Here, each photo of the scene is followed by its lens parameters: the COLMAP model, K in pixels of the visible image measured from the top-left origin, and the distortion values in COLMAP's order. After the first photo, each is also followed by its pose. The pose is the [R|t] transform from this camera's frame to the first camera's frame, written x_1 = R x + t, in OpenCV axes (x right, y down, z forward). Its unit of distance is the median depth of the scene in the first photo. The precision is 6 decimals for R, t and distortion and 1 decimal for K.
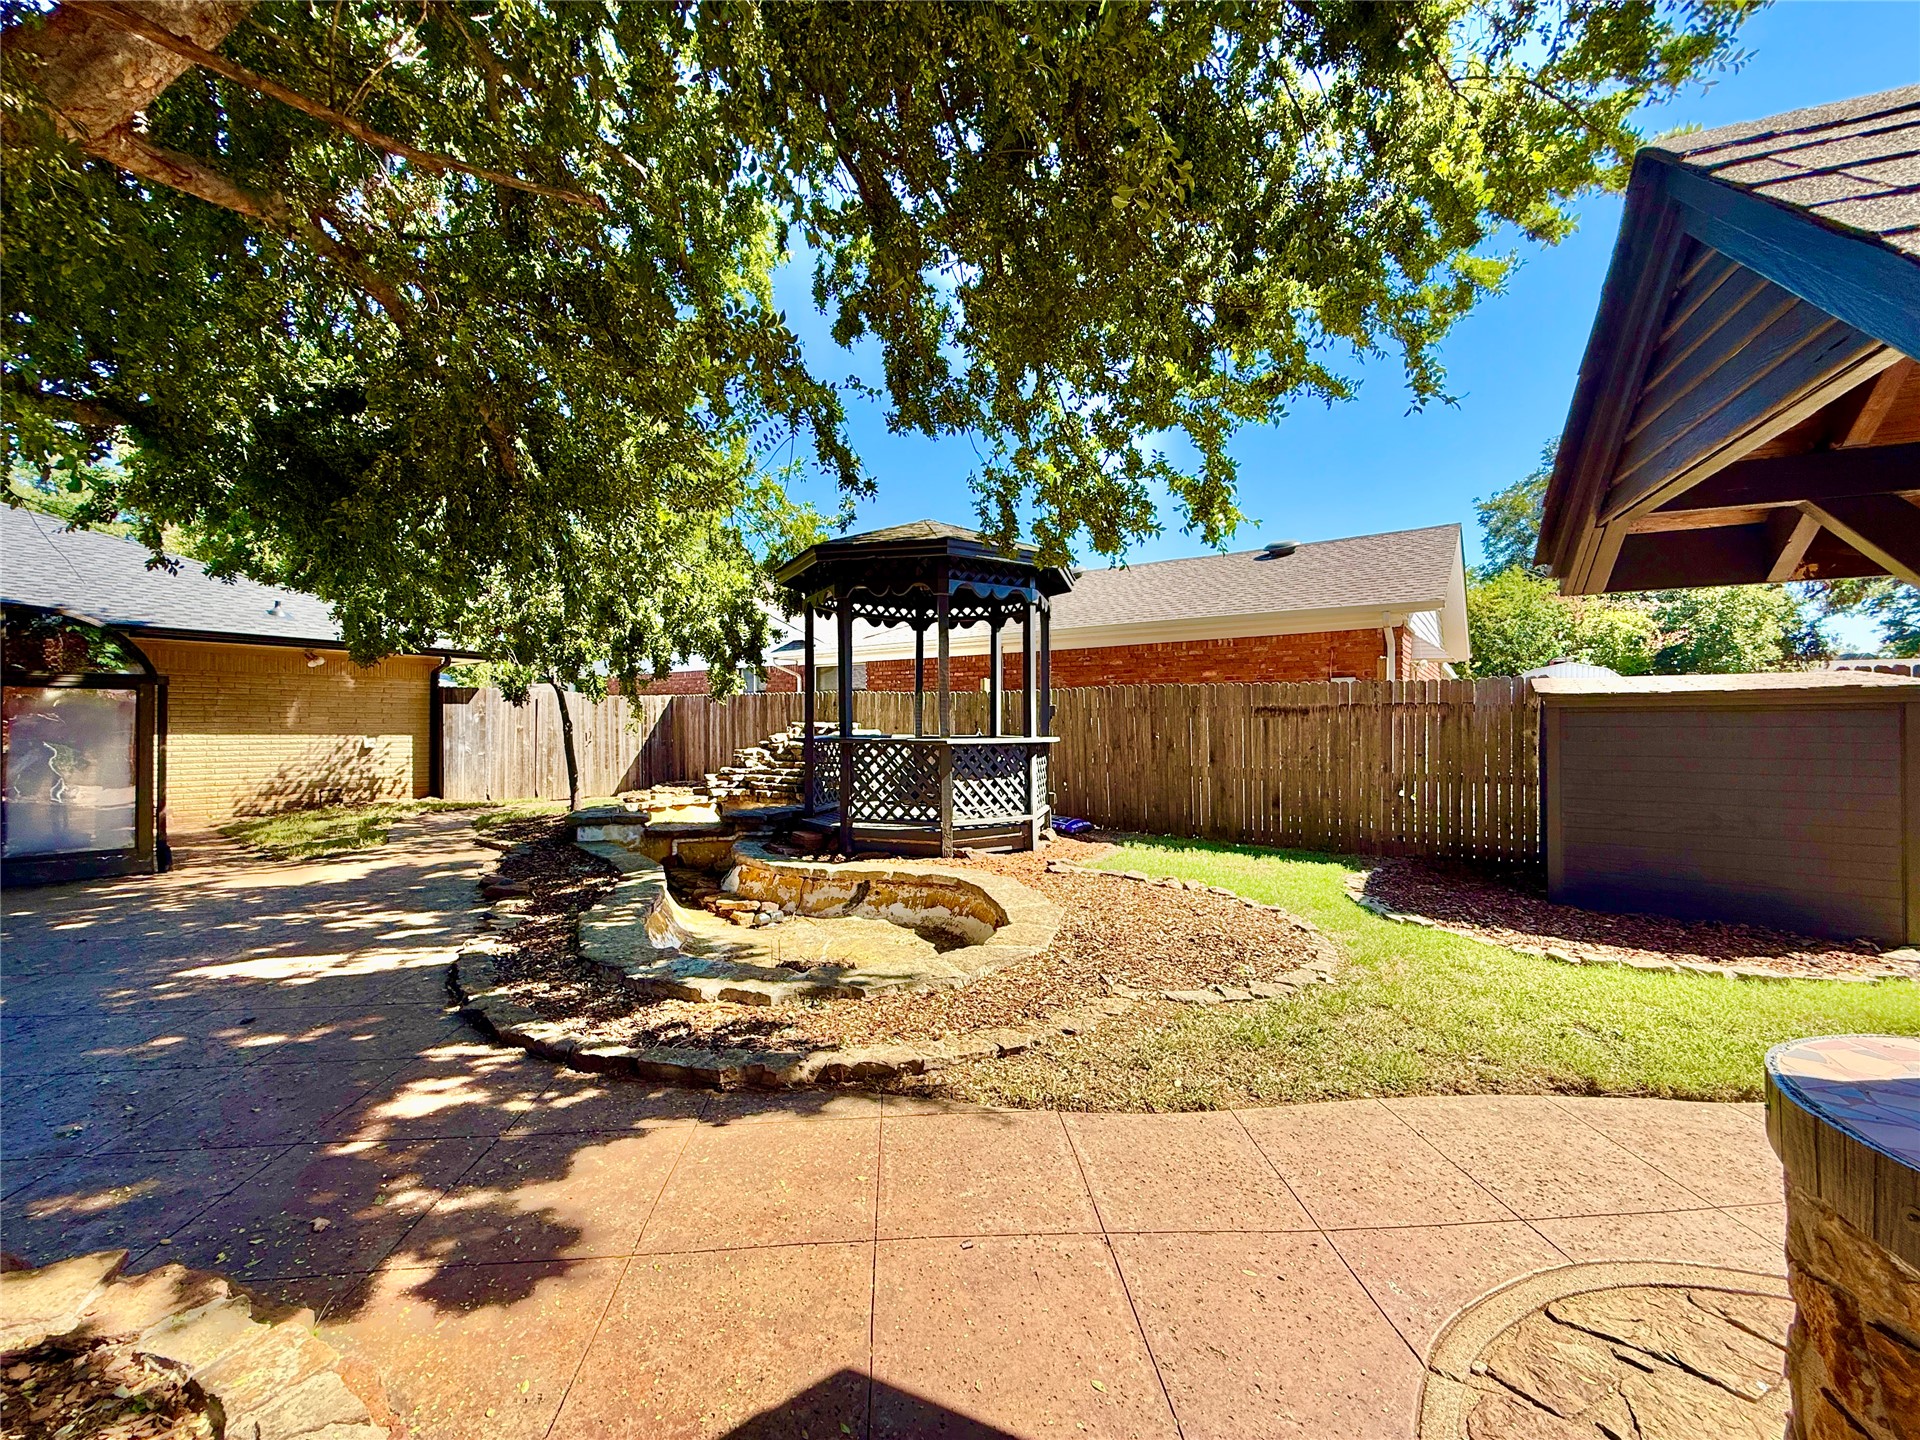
lens RADIAL K [[764.1, 0, 957.4], [0, 764.1, 725.9], [0, 0, 1]] dist [-0.000172, -0.000378]
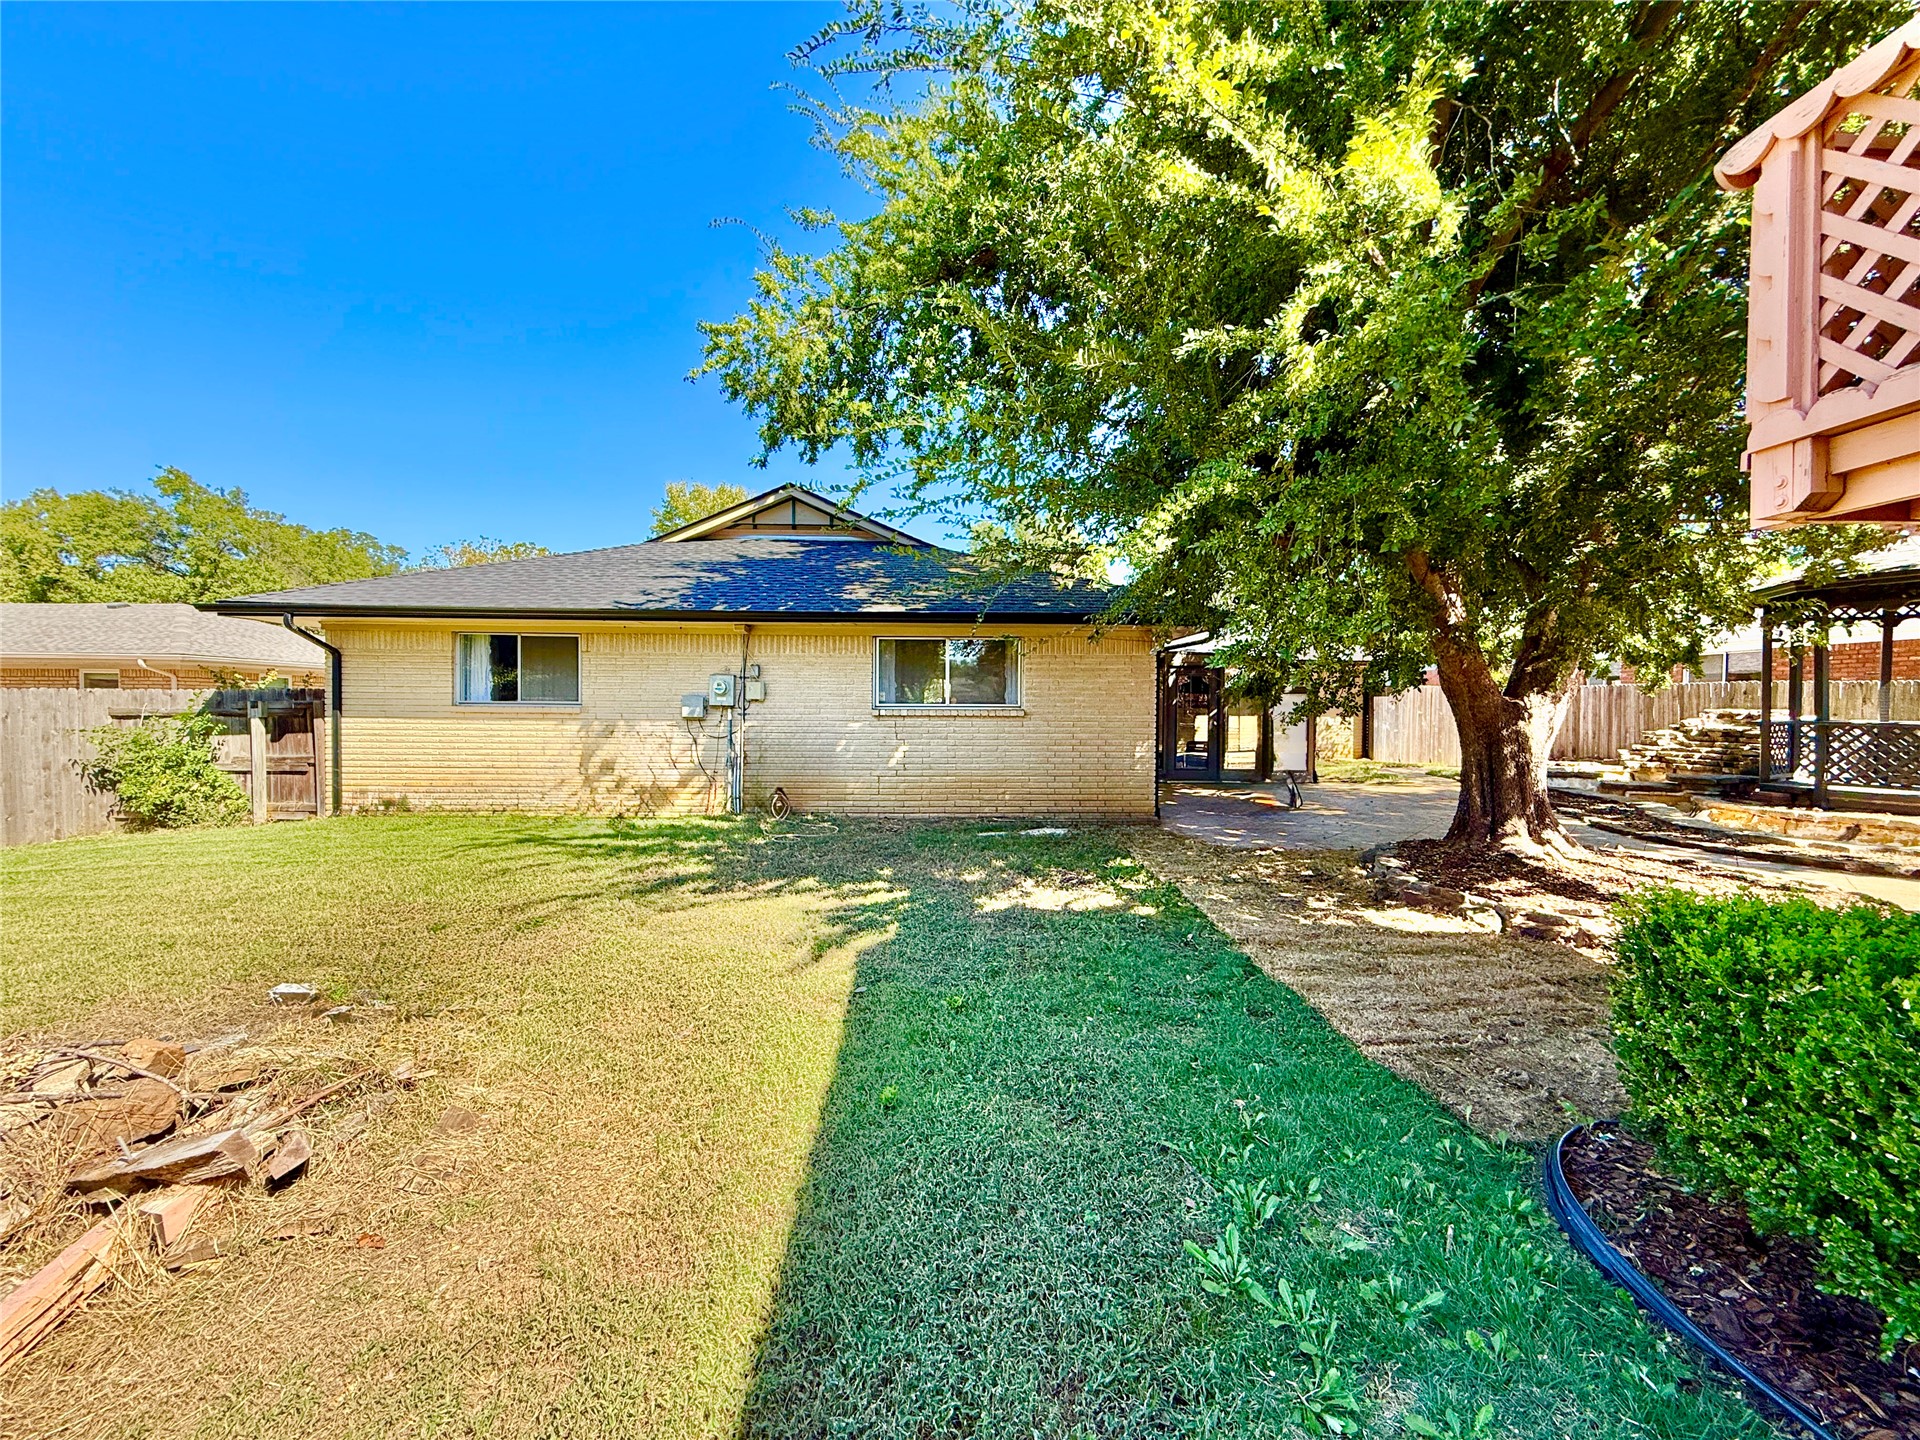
lens RADIAL K [[768.7, 0, 957.6], [0, 768.7, 721.9], [0, 0, 1]] dist [-0.000170, 0.000005]
pose [[0.658028, 0.013040, -0.752881, -0.088598], [-0.003228, 0.999890, 0.014498, 0.001525], [0.752987, -0.007110, 0.657997, -0.694914]]
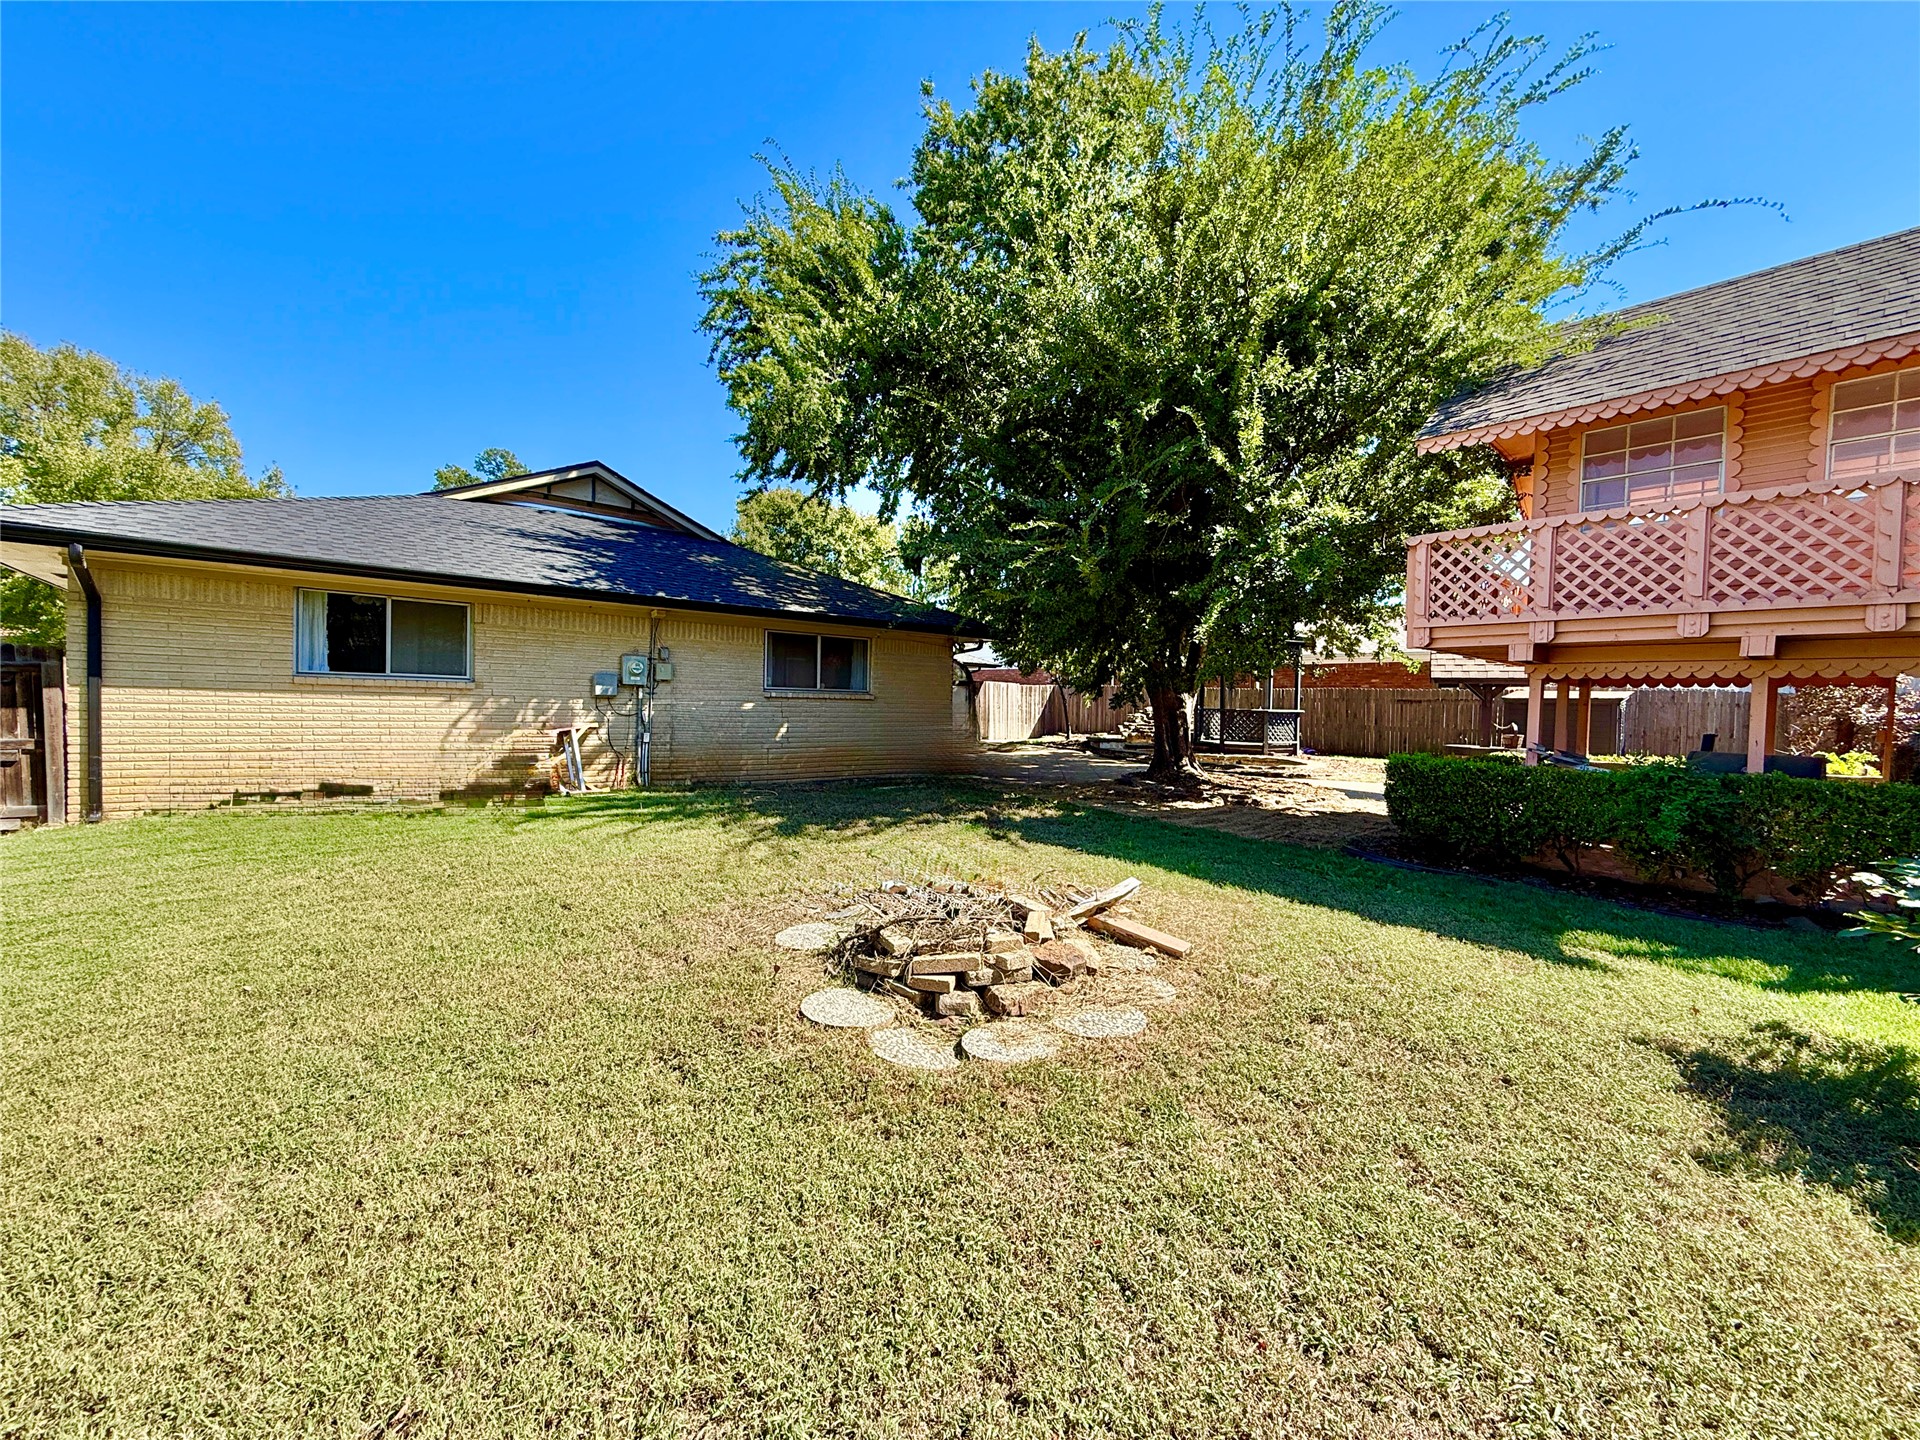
lens RADIAL K [[764.1, 0, 957.4], [0, 764.1, 725.9], [0, 0, 1]] dist [-0.000172, -0.000378]
pose [[0.984187, 0.026062, -0.175207, -0.401636], [-0.021049, 0.999316, 0.030407, 0.010093], [0.175880, -0.026238, 0.984062, -1.186644]]
